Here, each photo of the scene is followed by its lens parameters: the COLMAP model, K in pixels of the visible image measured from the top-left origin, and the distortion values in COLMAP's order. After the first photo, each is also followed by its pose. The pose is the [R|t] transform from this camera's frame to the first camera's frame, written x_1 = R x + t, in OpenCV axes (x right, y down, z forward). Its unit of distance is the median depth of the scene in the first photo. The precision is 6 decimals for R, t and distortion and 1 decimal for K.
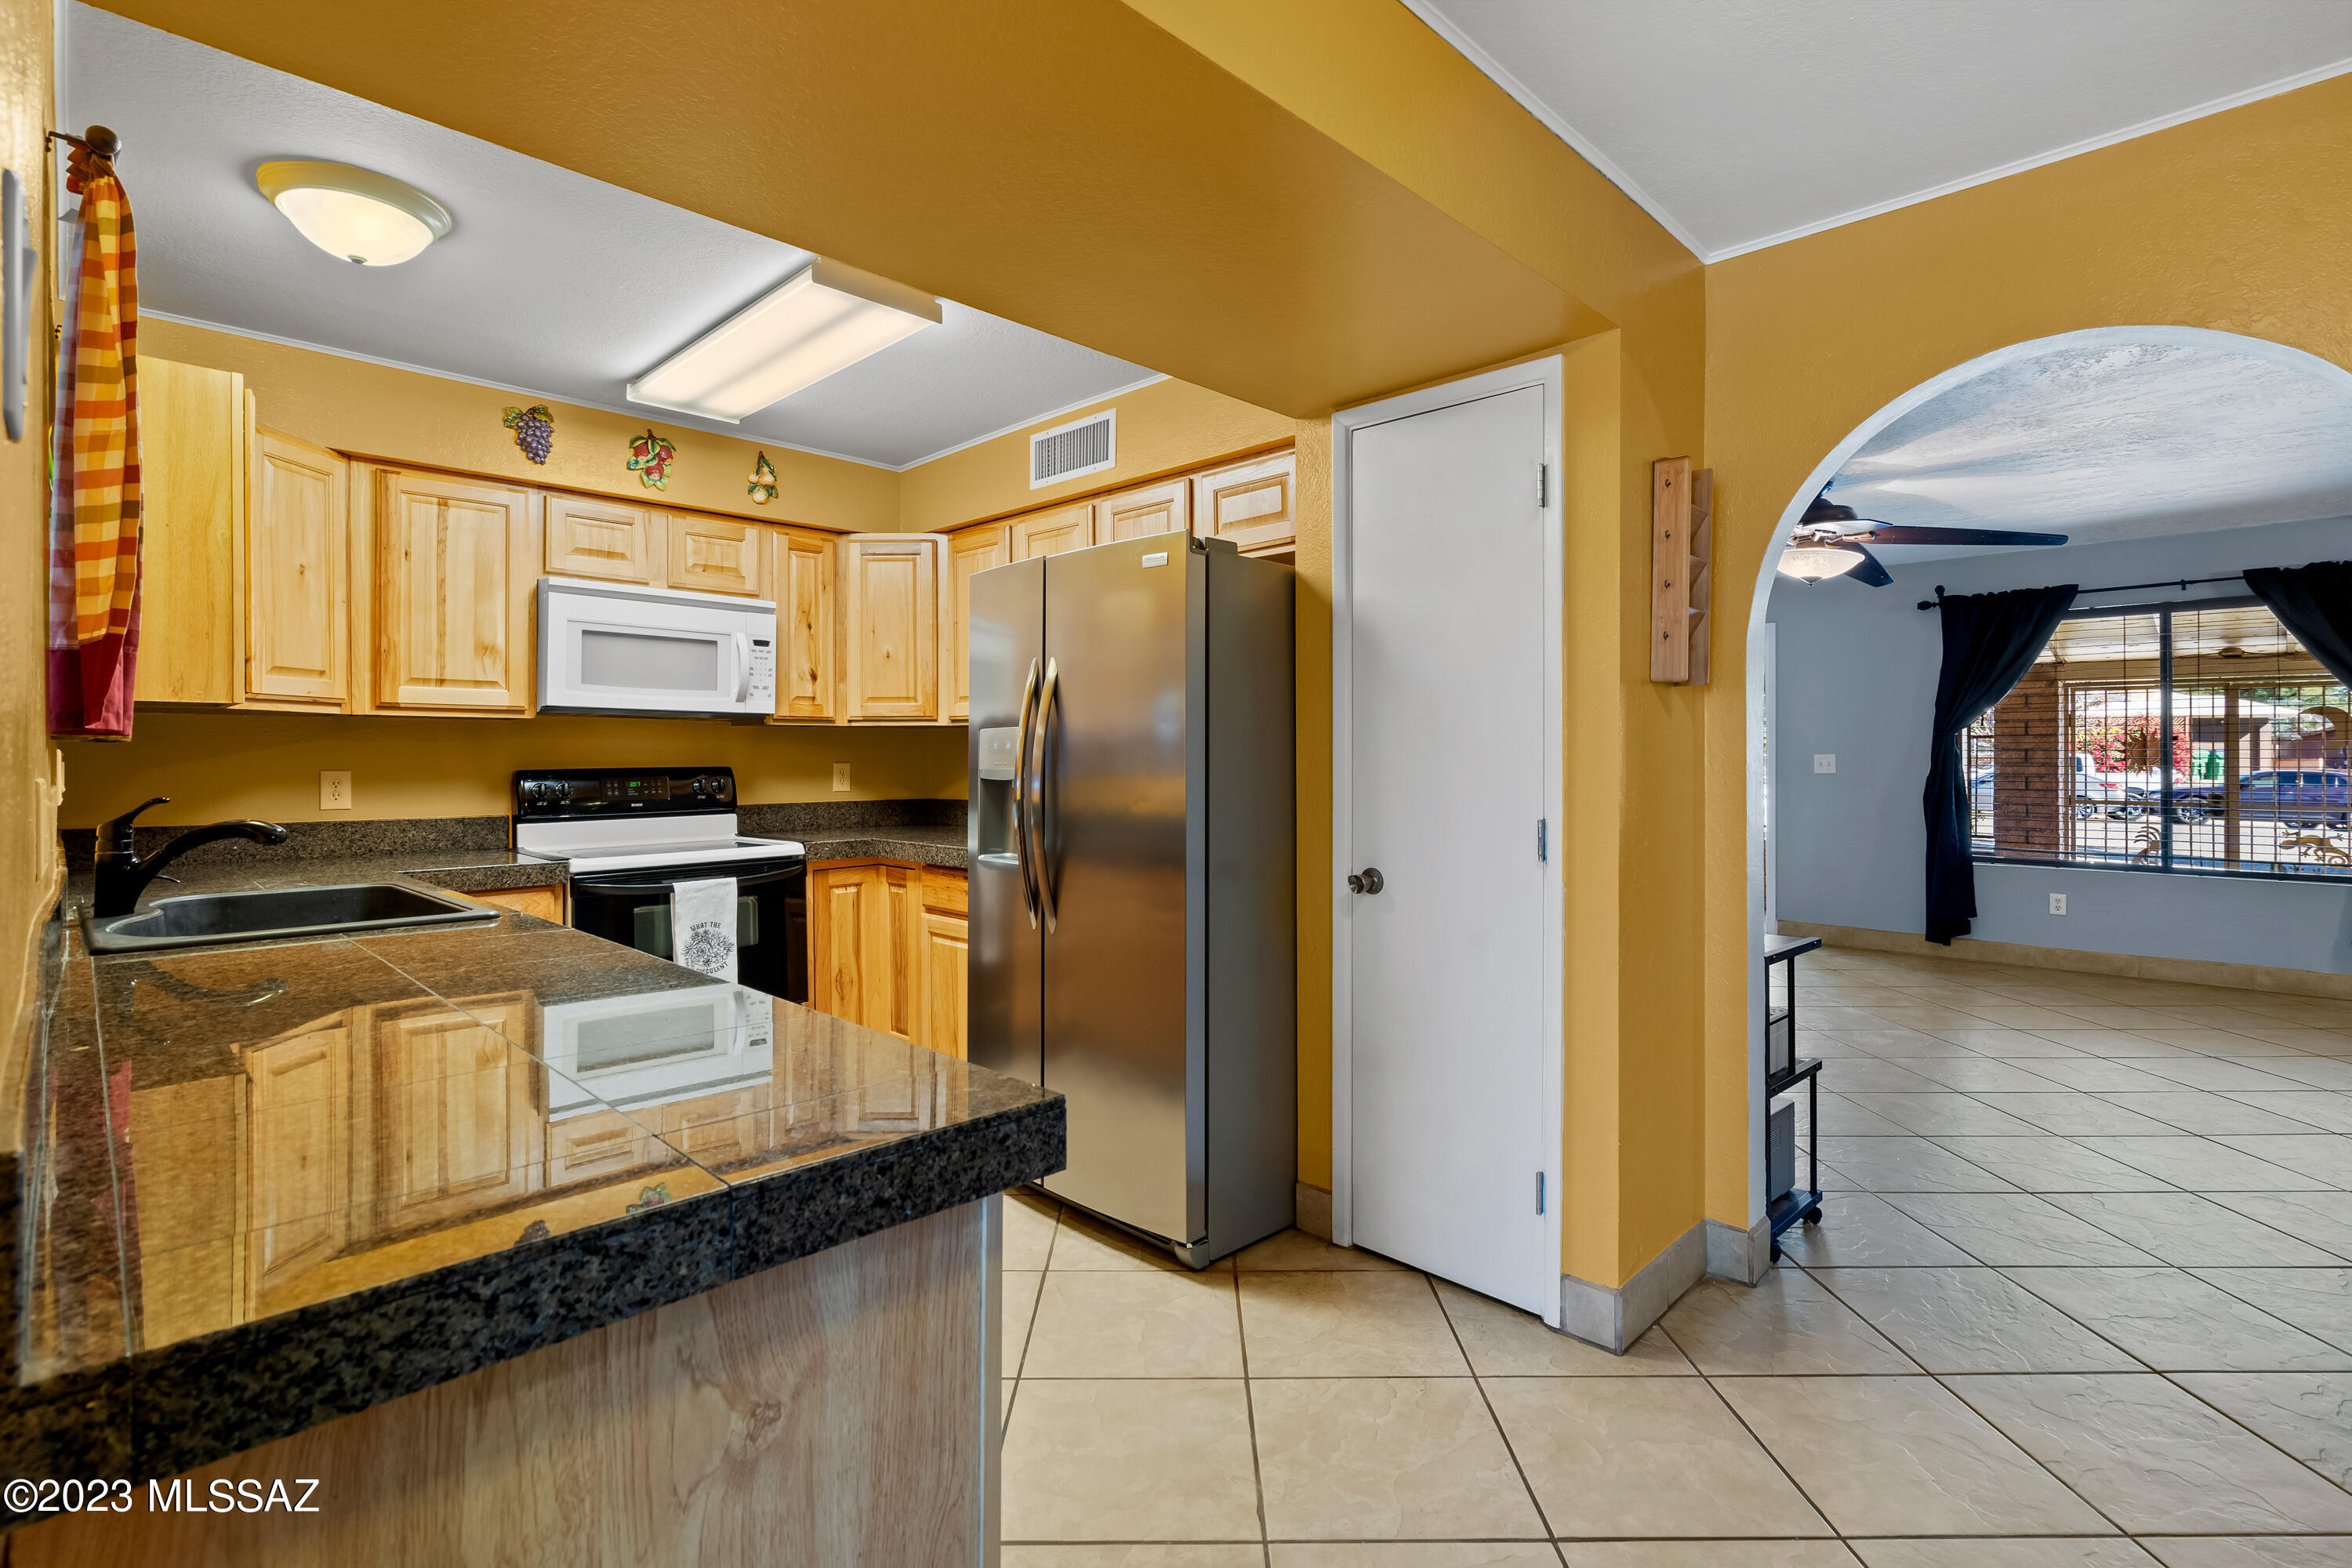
lens RADIAL K [[1093.0, 0, 1179.8], [0, 1093.0, 763.9], [0, 0, 1]] dist [-0.005490, 0.002025]
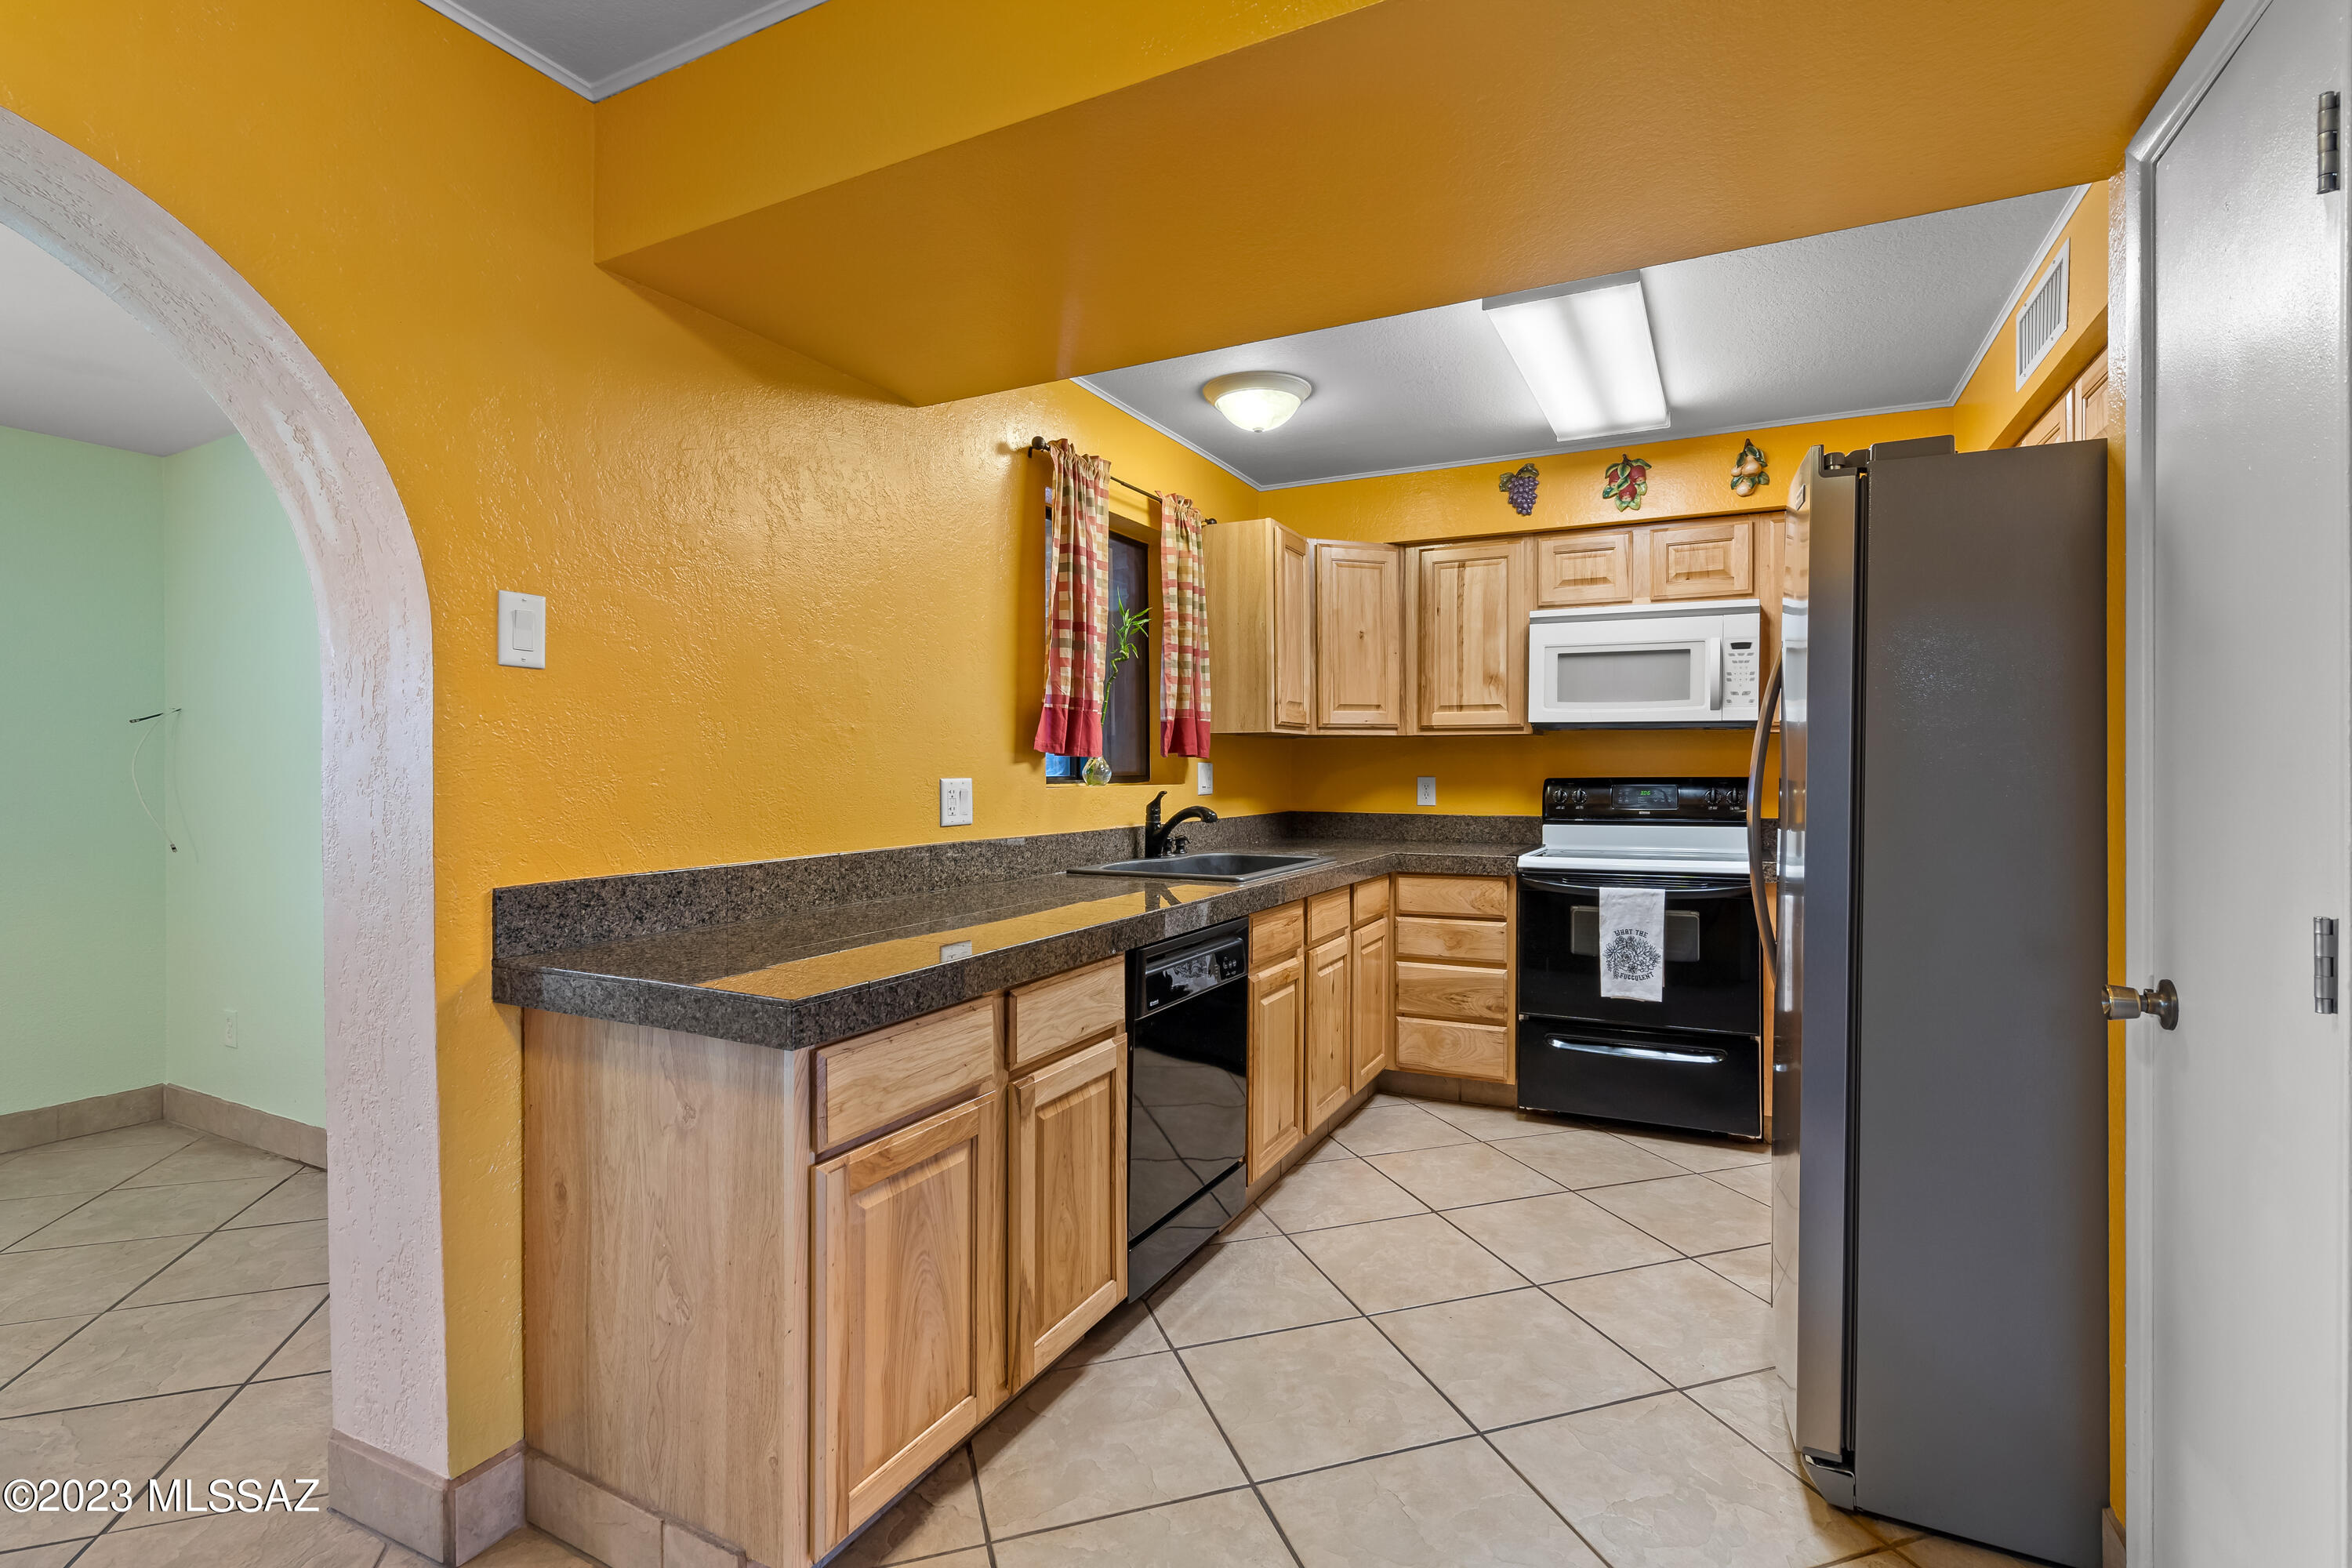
lens RADIAL K [[1092.3, 0, 1189.3], [0, 1092.3, 778.8], [0, 0, 1]] dist [-0.001887, 0.000595]
pose [[0.312523, 0.012235, -0.949831, 0.406301], [-0.005962, 0.999923, 0.010918, -0.004141], [0.949891, 0.002251, 0.312572, 0.291718]]
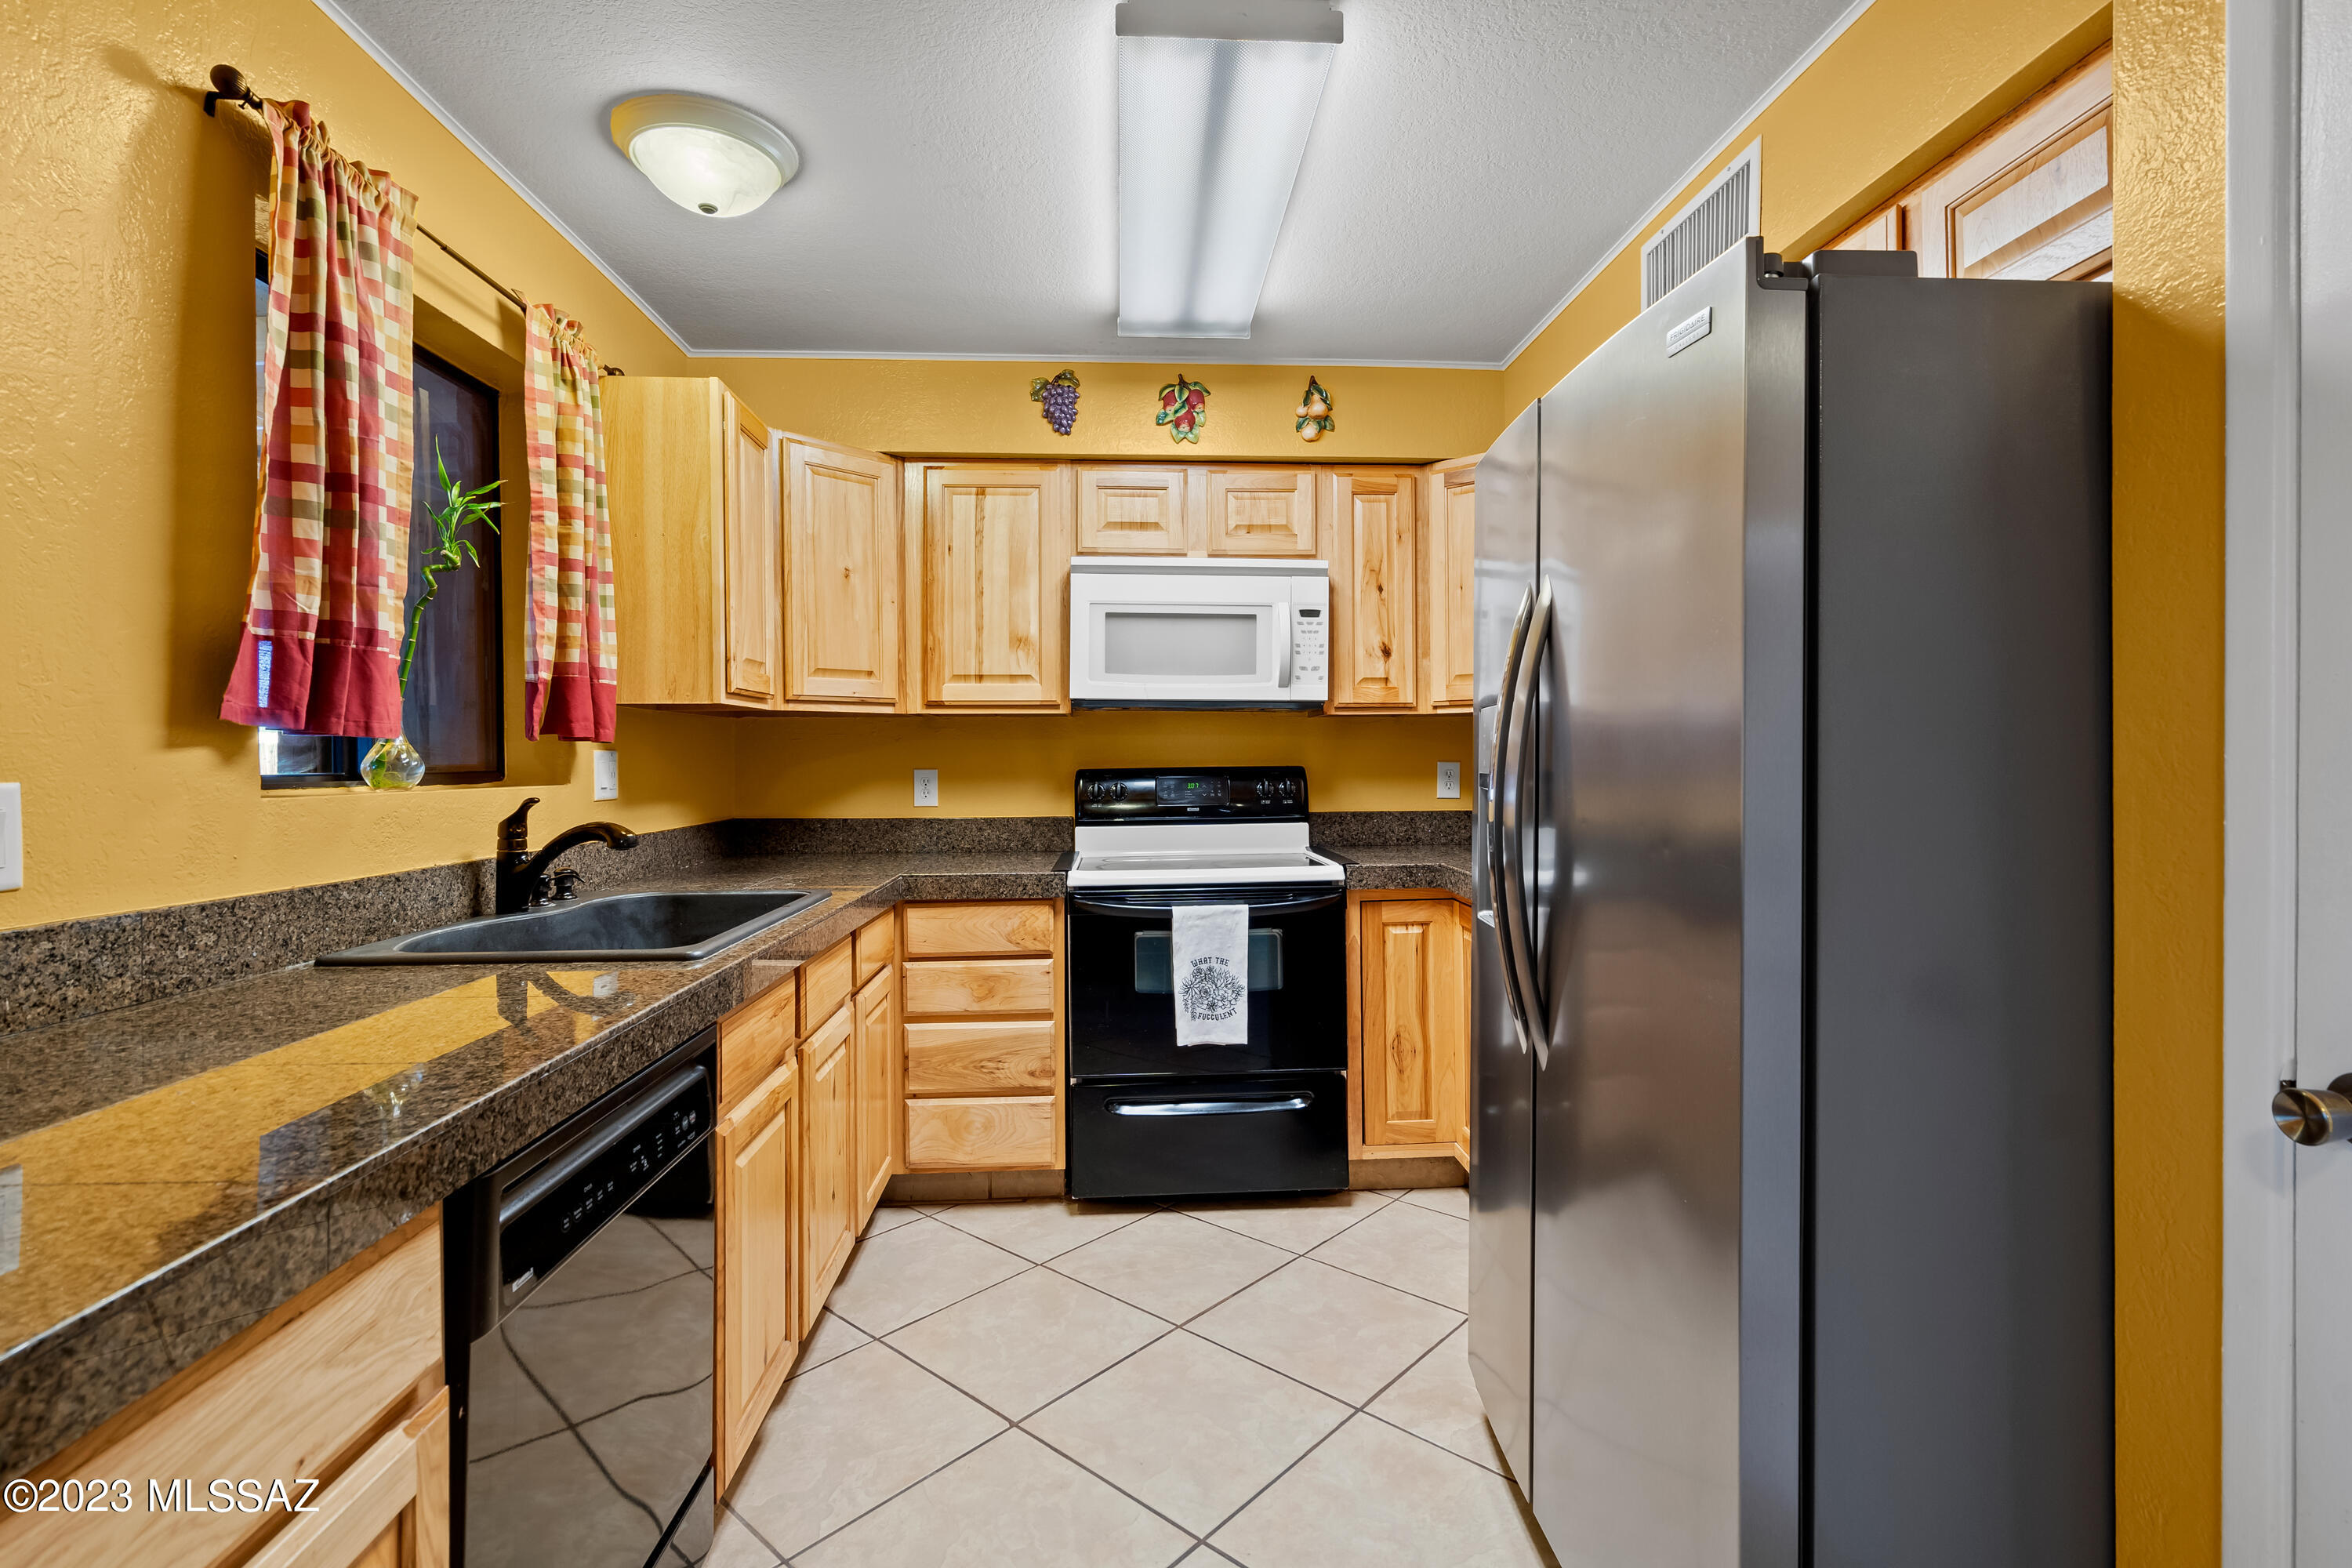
lens RADIAL K [[1093.0, 0, 1179.8], [0, 1093.0, 763.9], [0, 0, 1]] dist [-0.005490, 0.002025]
pose [[0.742787, 0.002937, -0.669521, 0.097031], [-0.001039, 0.999994, 0.003235, -0.002225], [0.669527, -0.001707, 0.742786, 0.380207]]
